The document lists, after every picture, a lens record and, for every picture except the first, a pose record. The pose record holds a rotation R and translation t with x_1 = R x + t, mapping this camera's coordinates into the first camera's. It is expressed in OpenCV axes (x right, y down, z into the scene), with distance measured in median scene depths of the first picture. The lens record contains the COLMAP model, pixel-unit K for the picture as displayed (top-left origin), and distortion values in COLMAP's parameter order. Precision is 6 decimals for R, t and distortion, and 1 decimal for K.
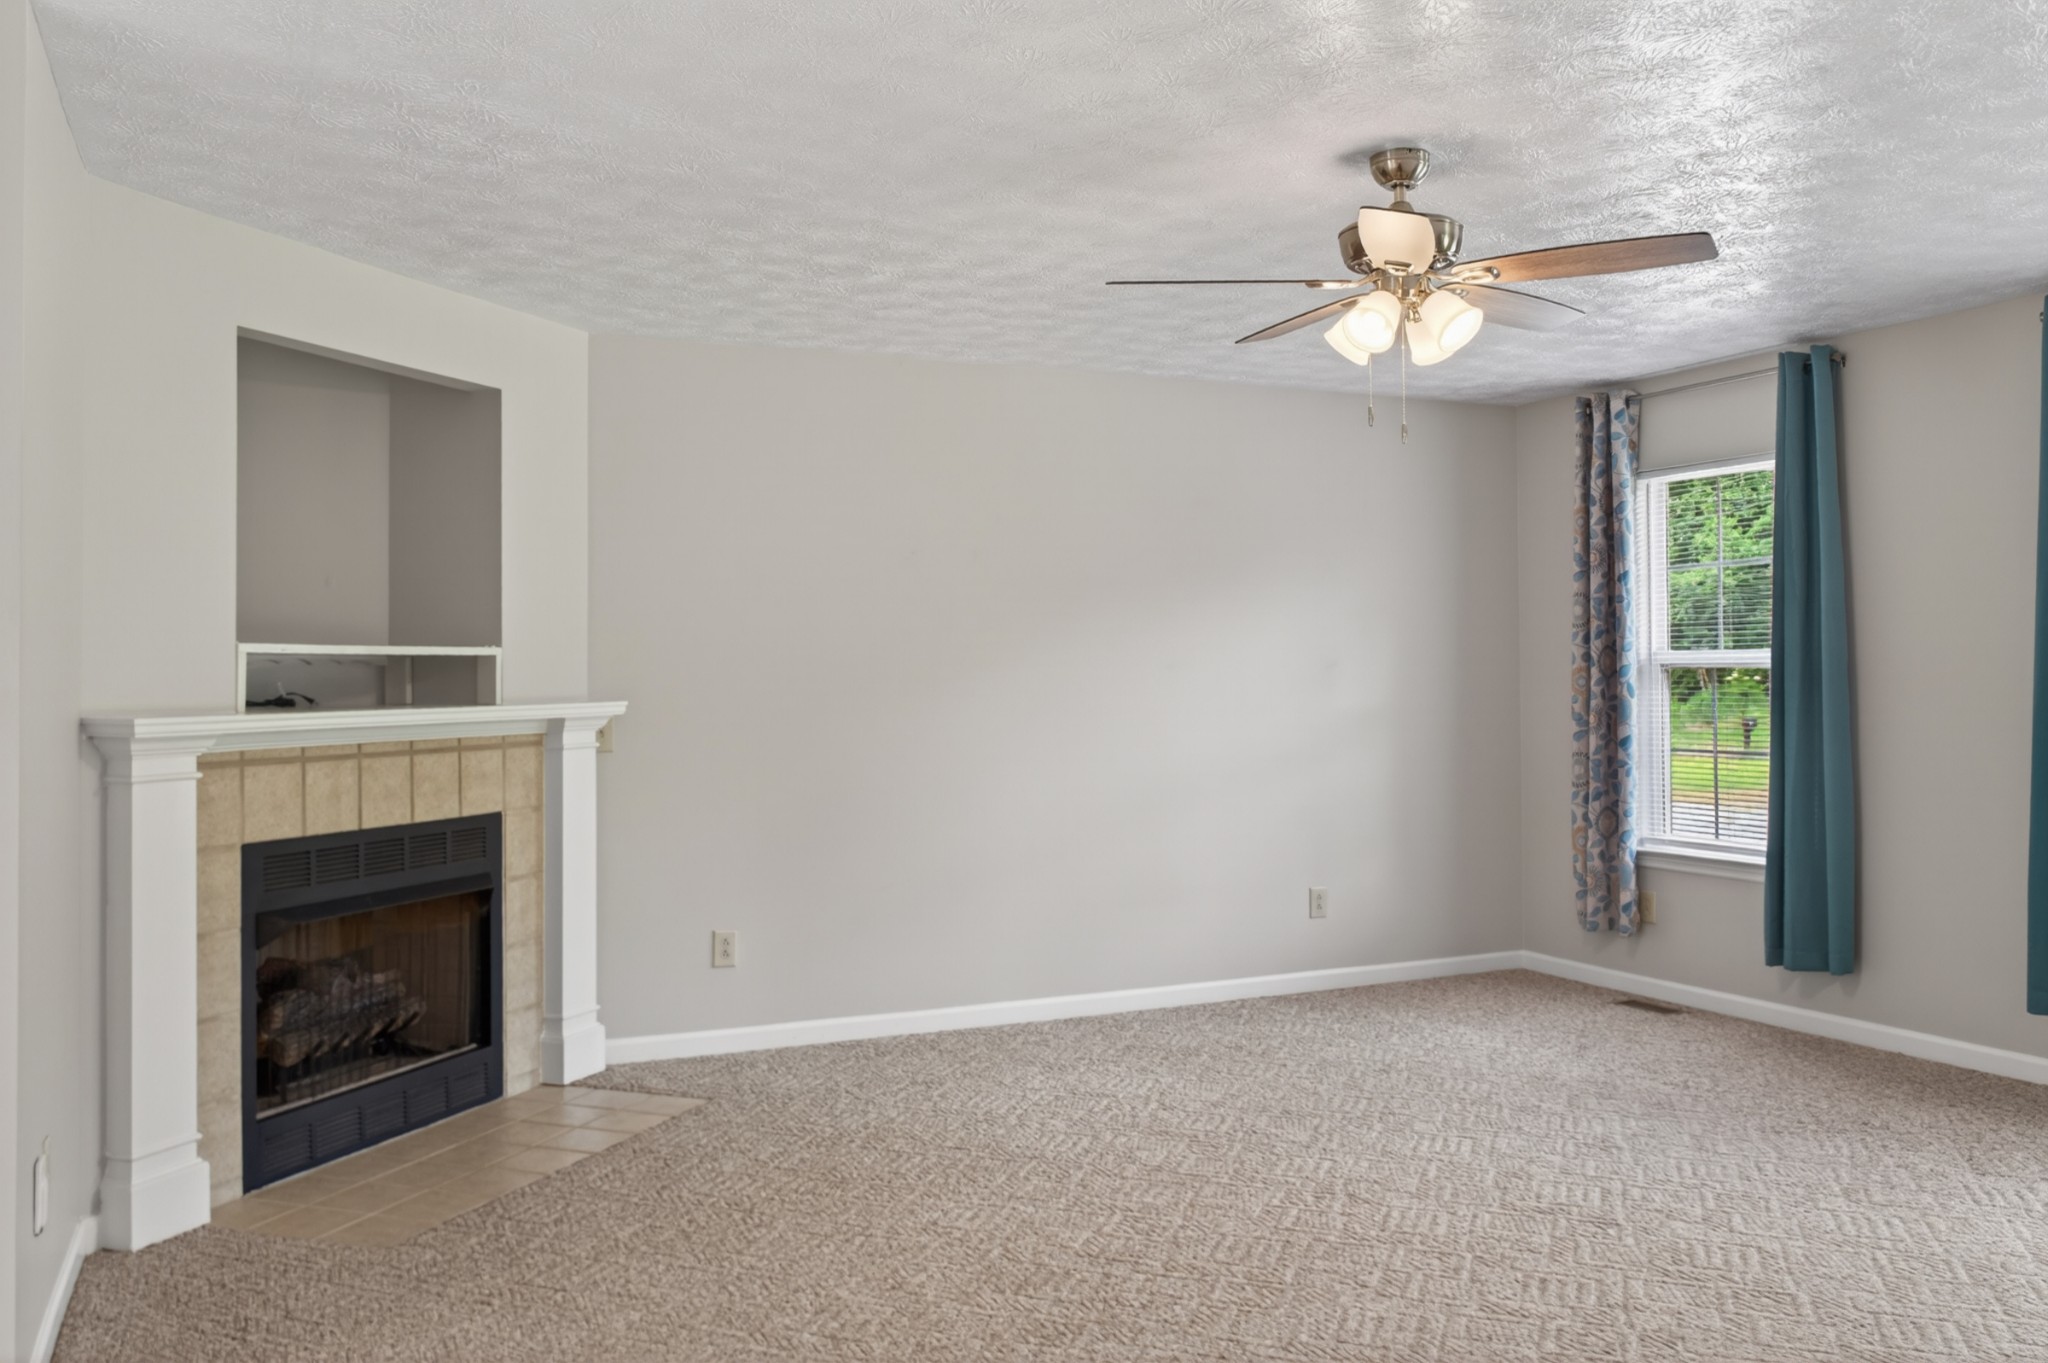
lens RADIAL K [[1662.2, 0, 1034.3], [0, 1662.2, 628.7], [0, 0, 1]] dist [-0.045251, 0.004200]
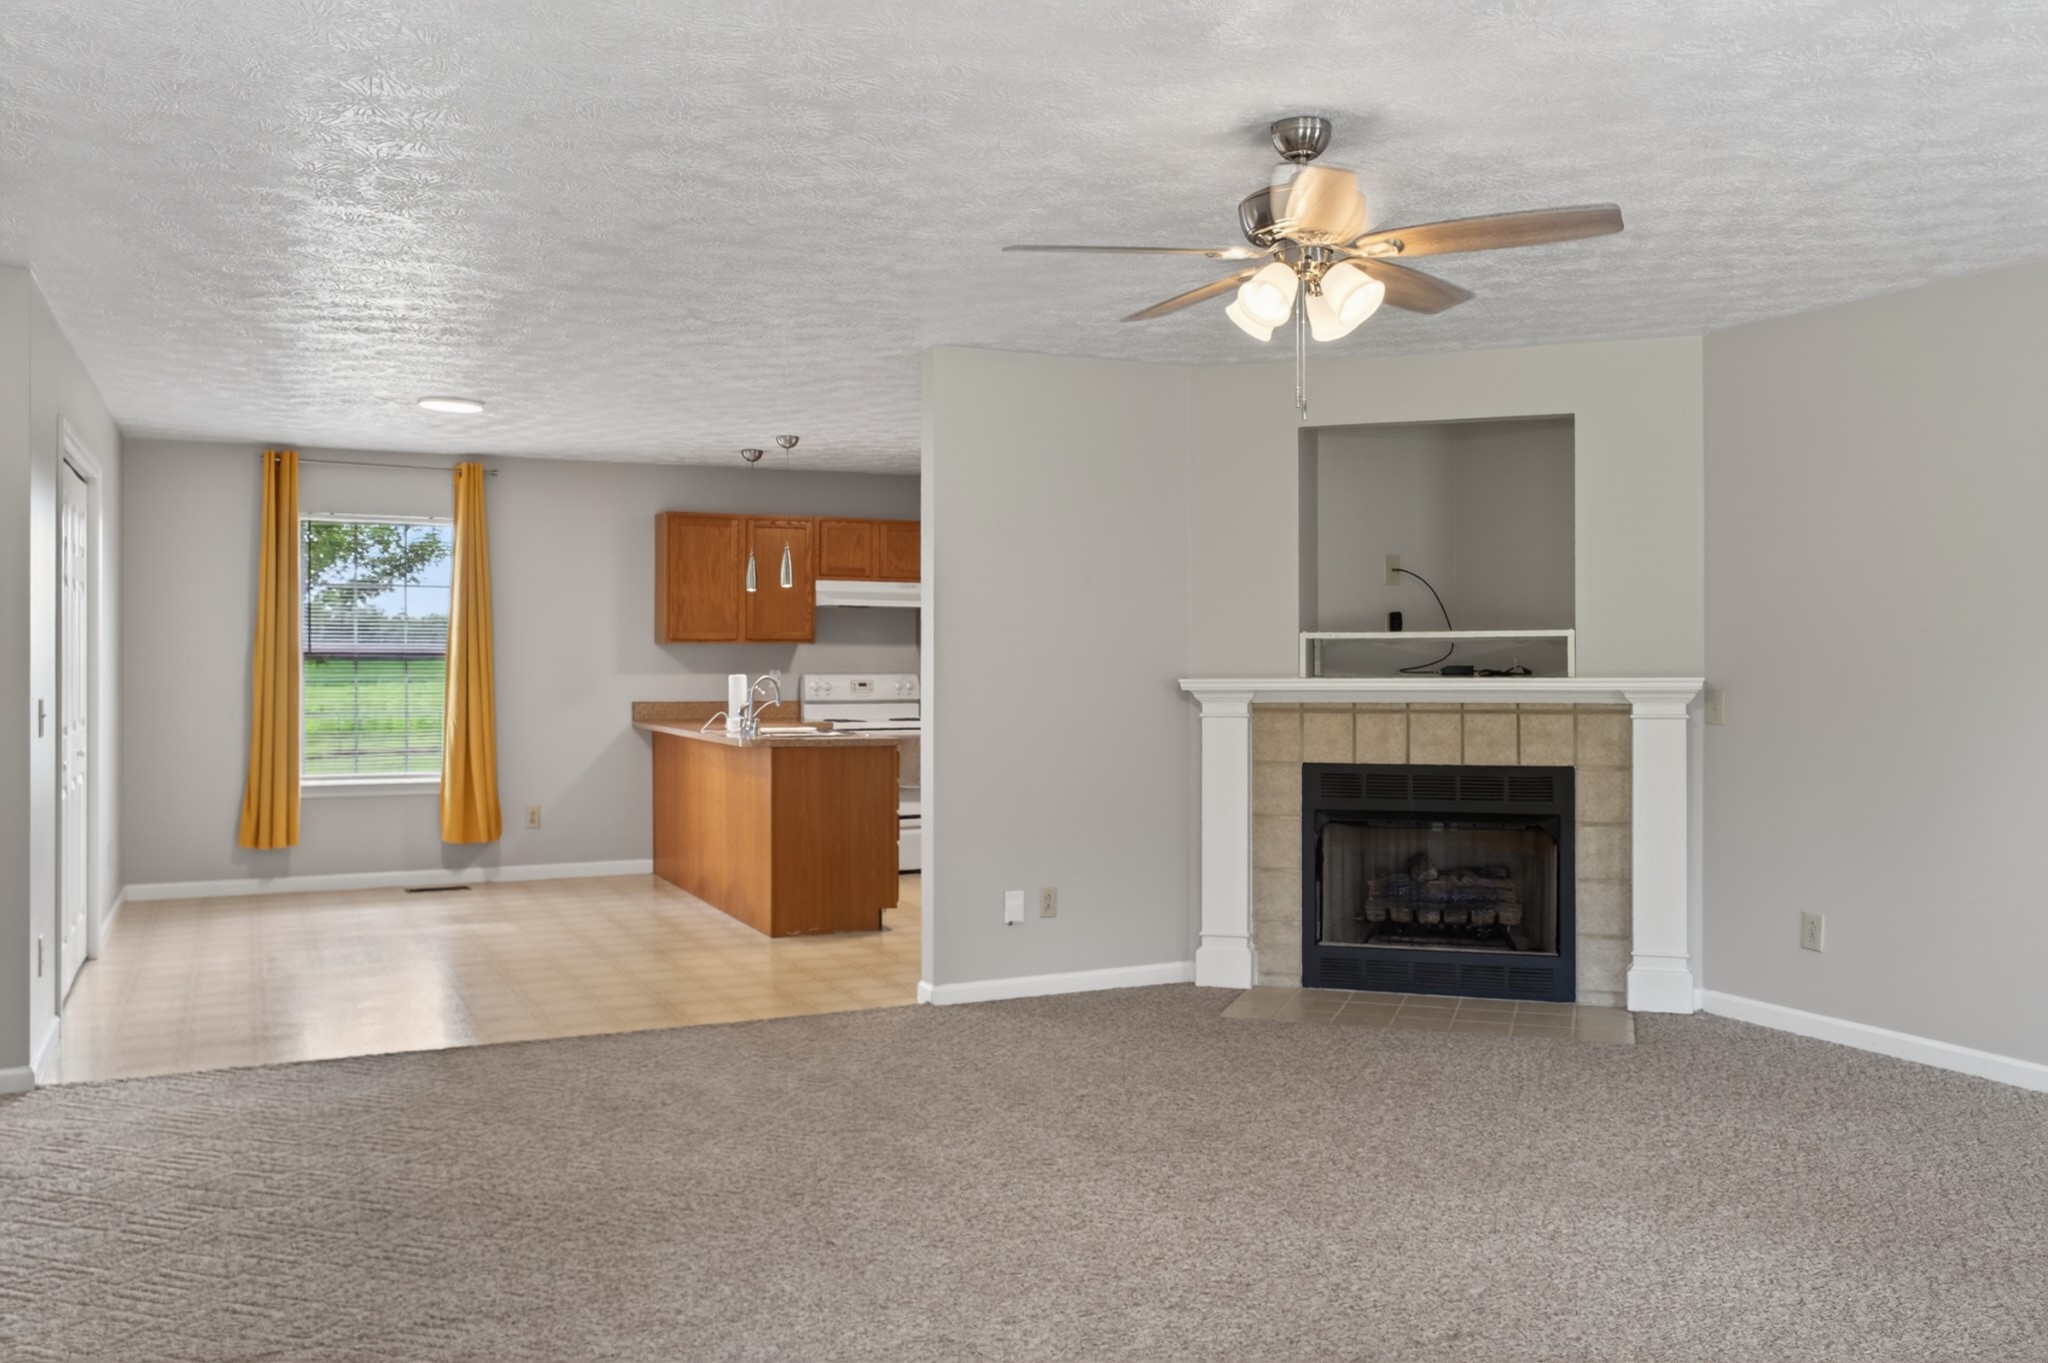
lens RADIAL K [[1662.2, 0, 1034.3], [0, 1662.2, 628.7], [0, 0, 1]] dist [-0.045251, 0.004200]
pose [[-0.005617, -0.010849, -0.999925, 0.784516], [0.030876, 0.999462, -0.011018, 0.010268], [0.999507, -0.030936, -0.005279, 0.547250]]
